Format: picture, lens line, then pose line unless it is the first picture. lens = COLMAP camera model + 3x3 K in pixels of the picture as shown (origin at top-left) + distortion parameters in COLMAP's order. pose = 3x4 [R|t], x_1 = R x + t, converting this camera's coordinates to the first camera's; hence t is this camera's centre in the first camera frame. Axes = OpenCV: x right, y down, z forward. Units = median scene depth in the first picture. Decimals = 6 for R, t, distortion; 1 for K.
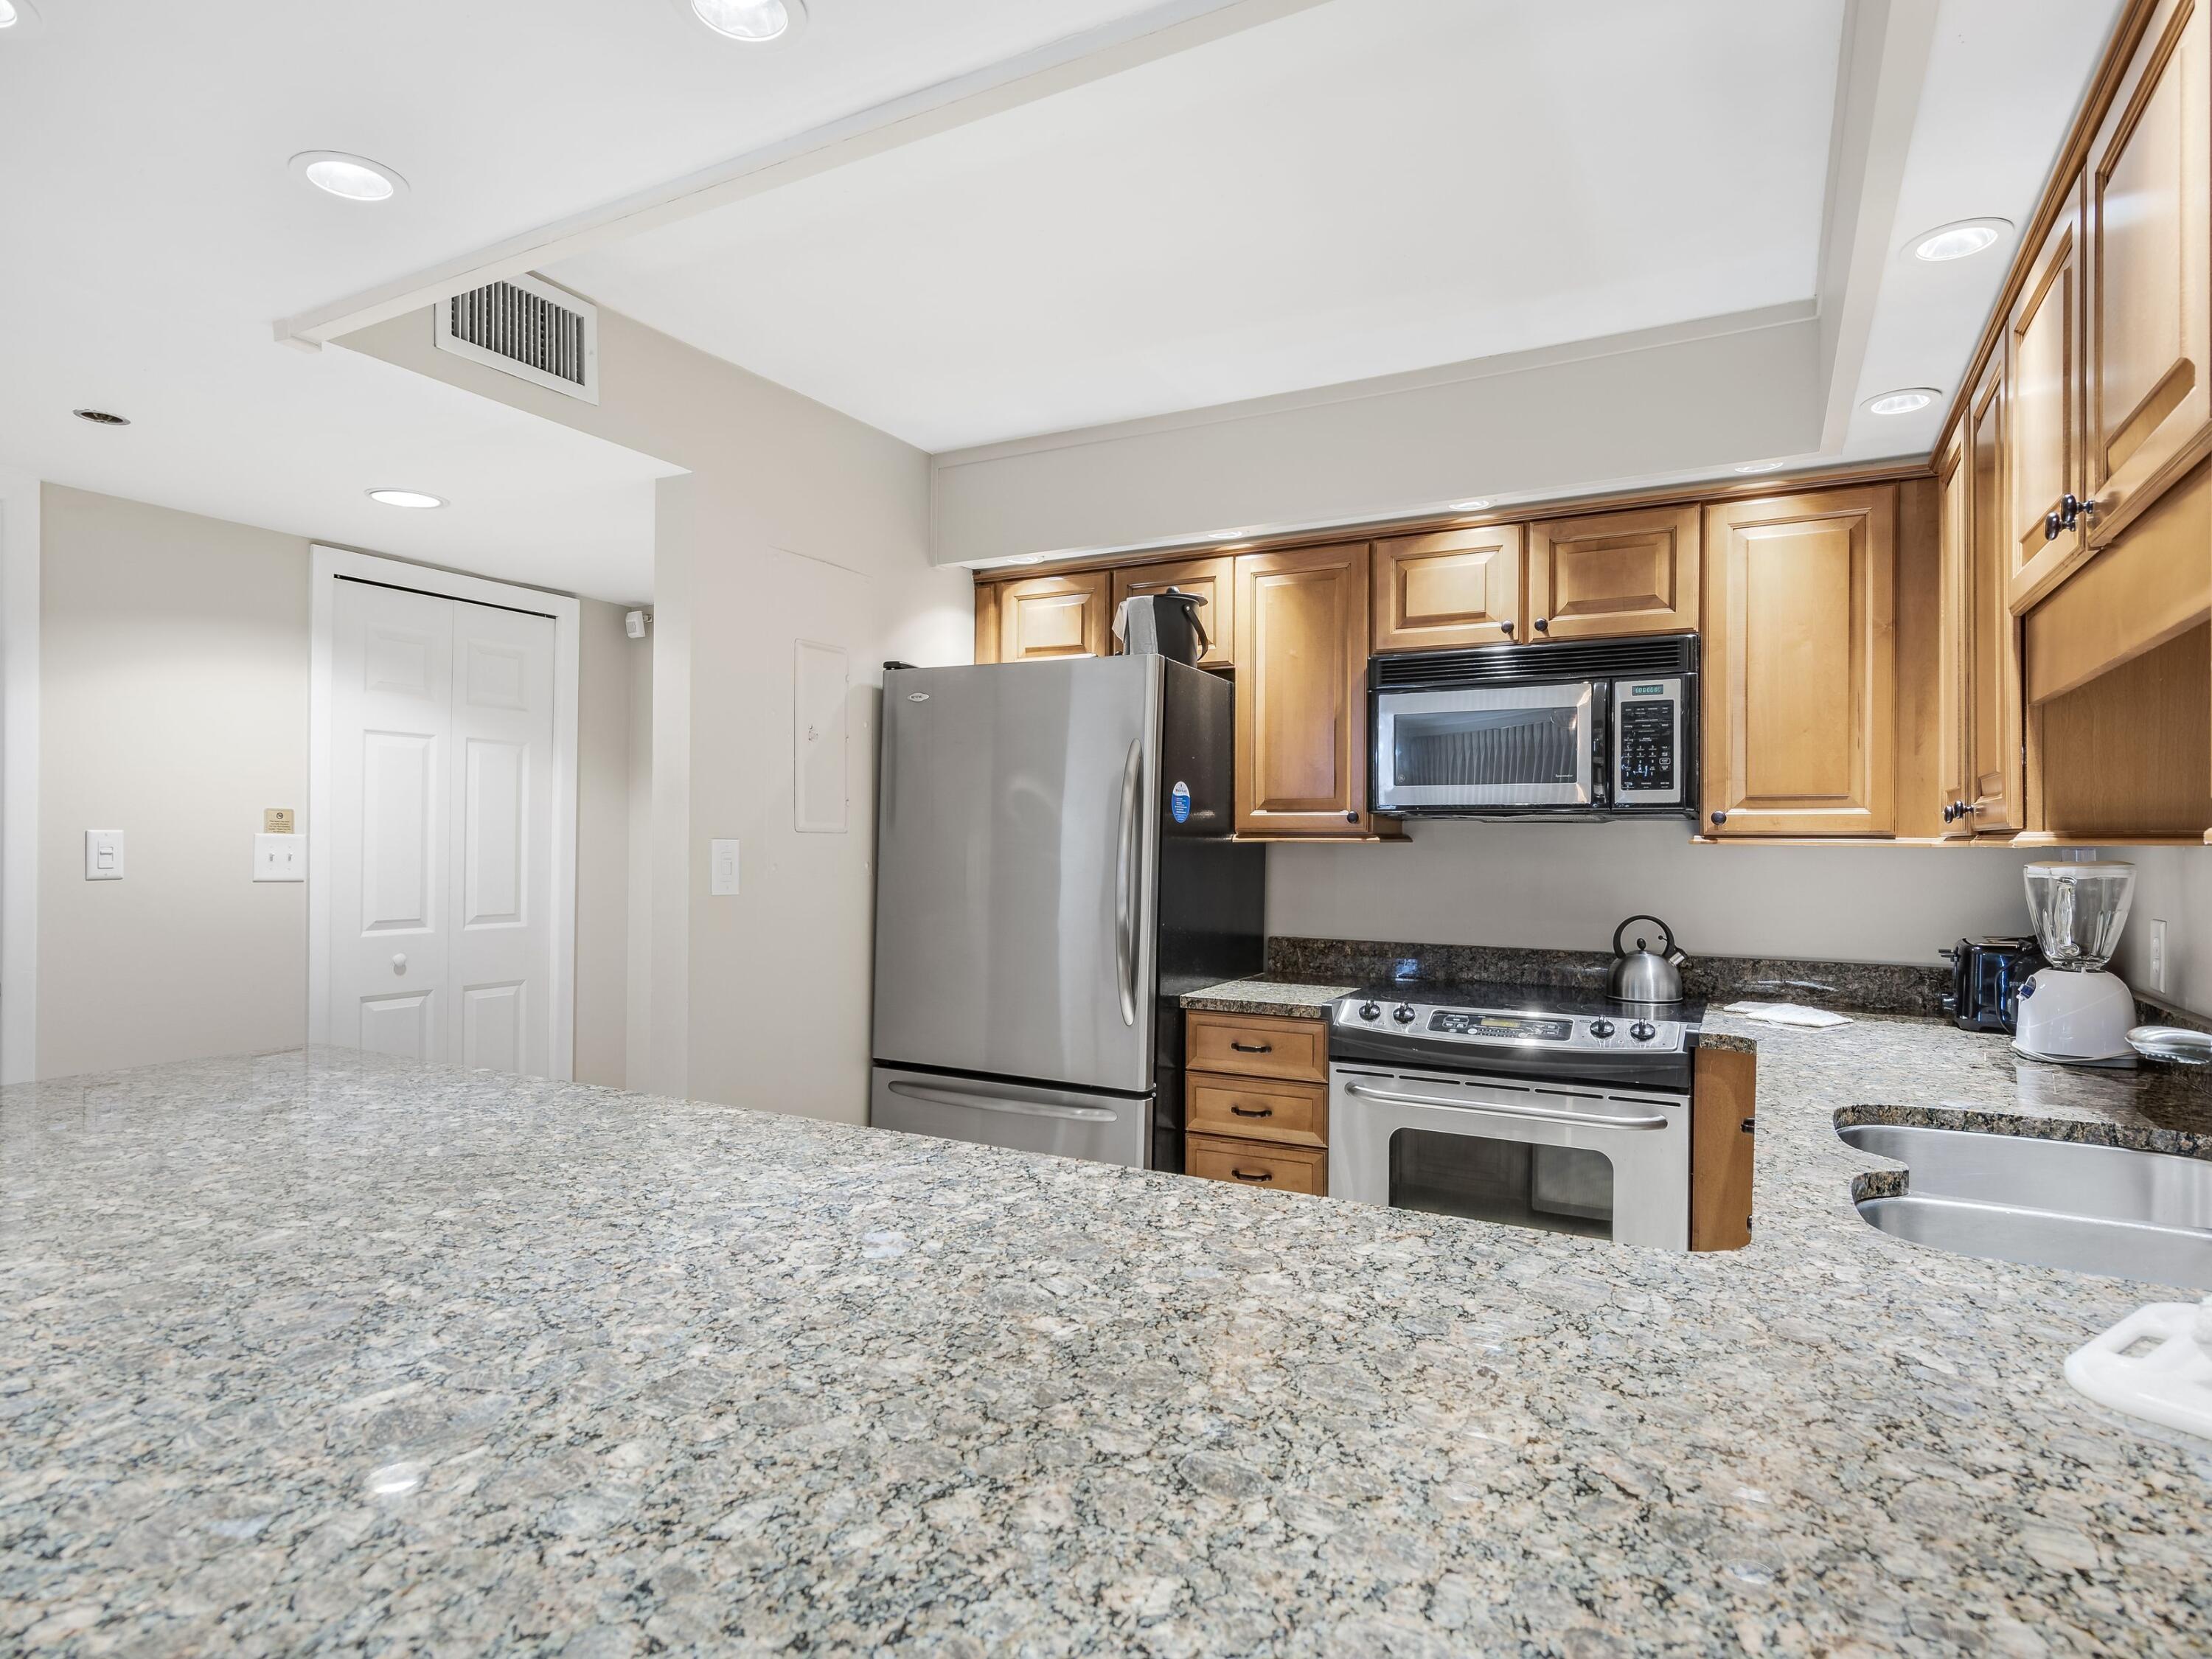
lens RADIAL K [[1219.1, 0, 1096.2], [0, 1219.1, 842.0], [0, 0, 1]] dist [0.003824, 0.002012]
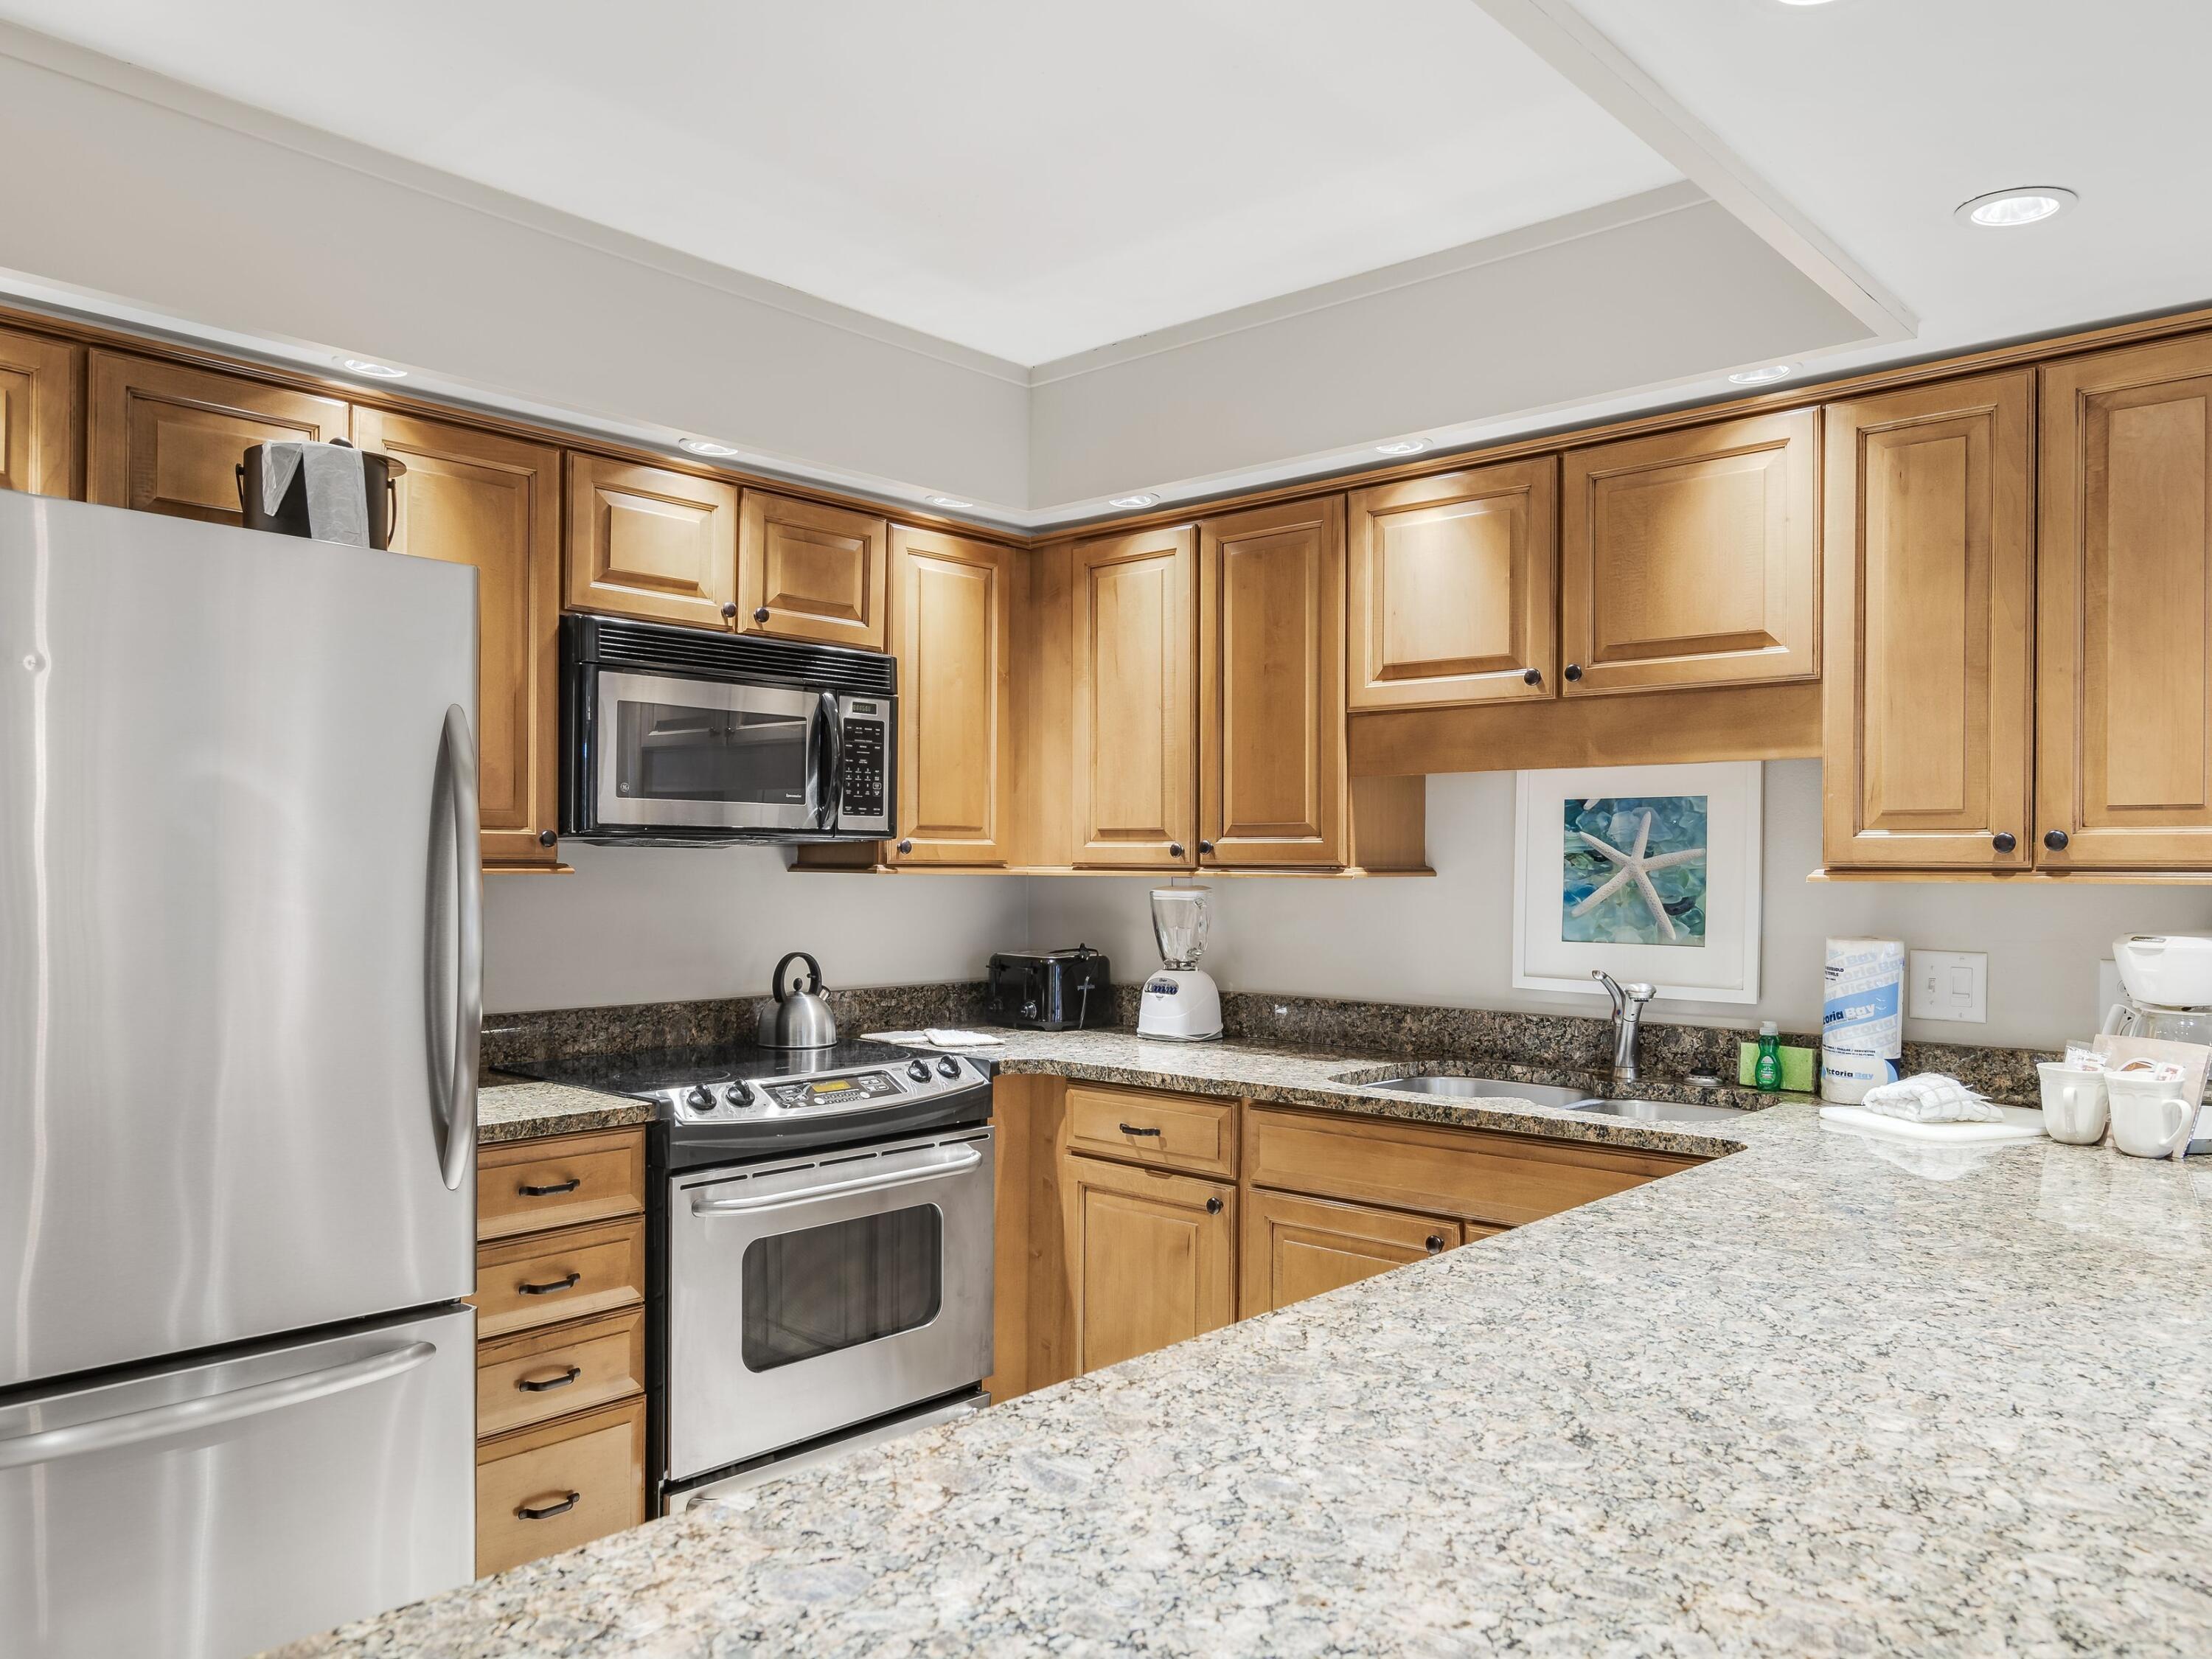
lens RADIAL K [[1578.4, 0, 1106.0], [0, 1578.4, 866.5], [0, 0, 1]] dist [-0.001591, -0.004437]
pose [[0.234041, -0.005003, 0.972214, -1.412481], [-0.004083, 0.999973, 0.006129, -0.025525], [-0.972218, -0.005404, 0.234014, 1.132522]]
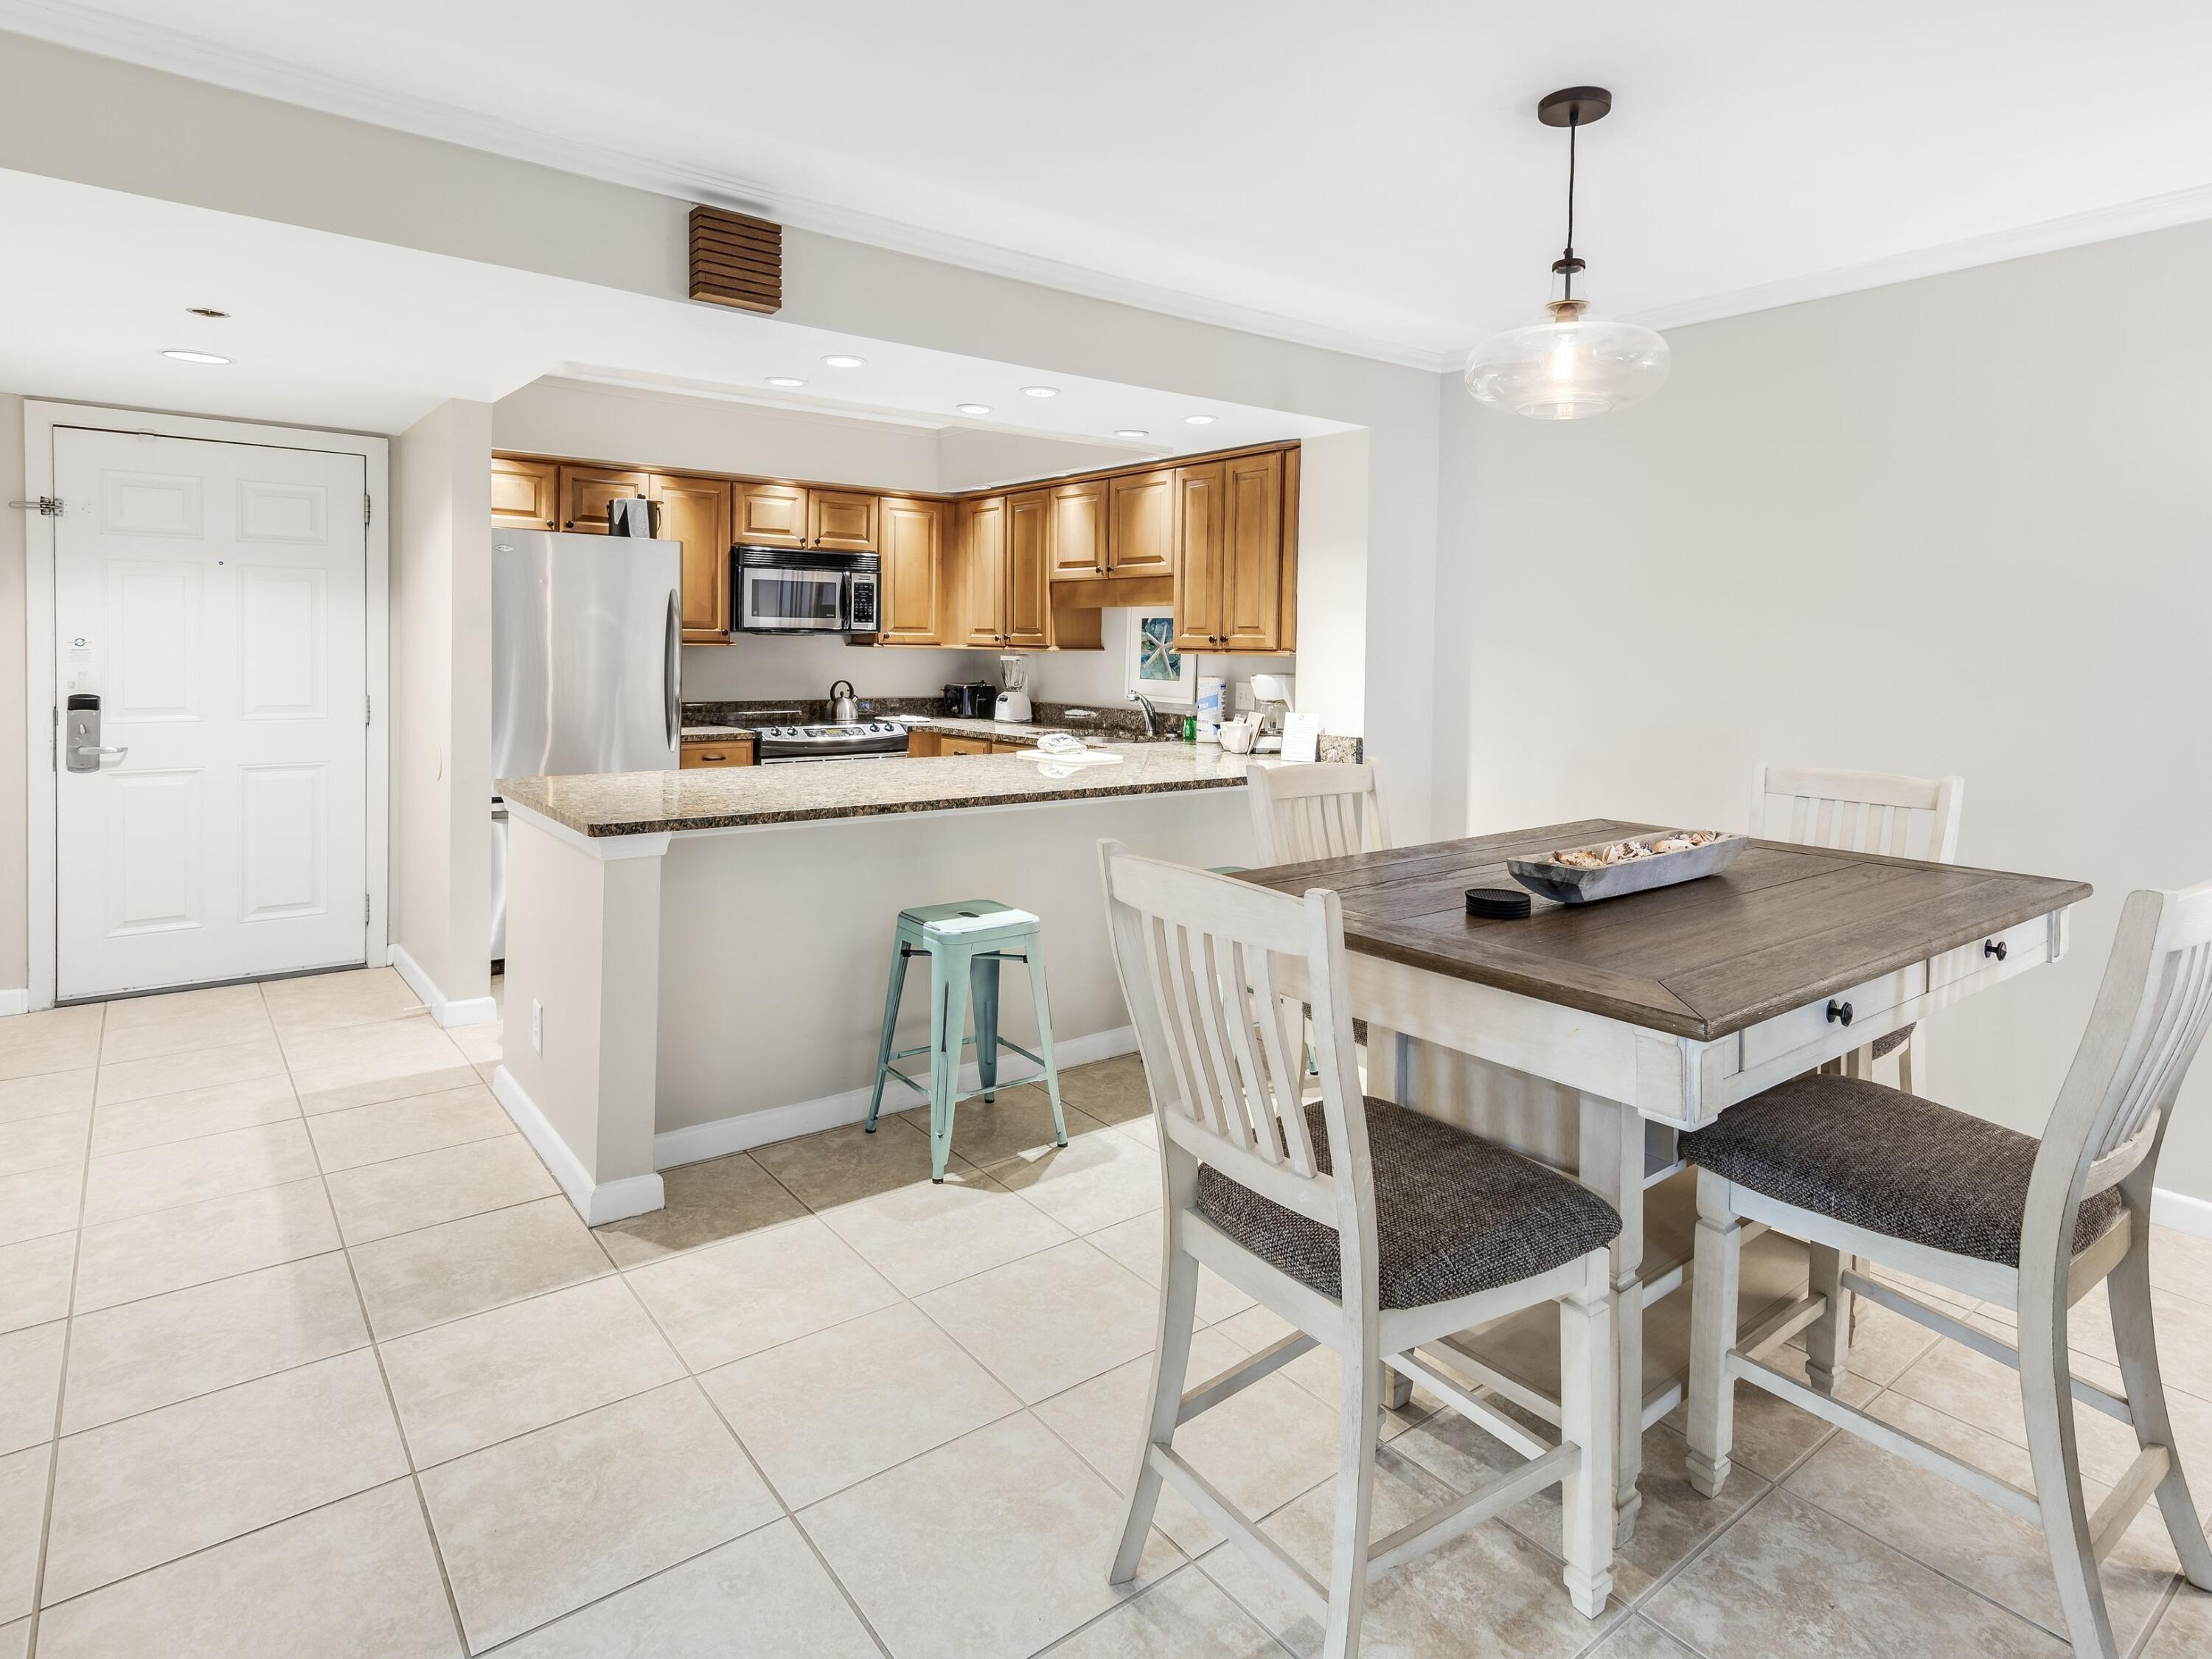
lens RADIAL K [[1219.1, 0, 1117.5], [0, 1219.1, 679.4], [0, 0, 1]] dist [0.003824, 0.002012]
pose [[0.394157, -0.029893, 0.918557, -2.946267], [-0.011444, 0.999234, 0.037430, -0.059881], [-0.918972, -0.025265, 0.393513, -0.623972]]
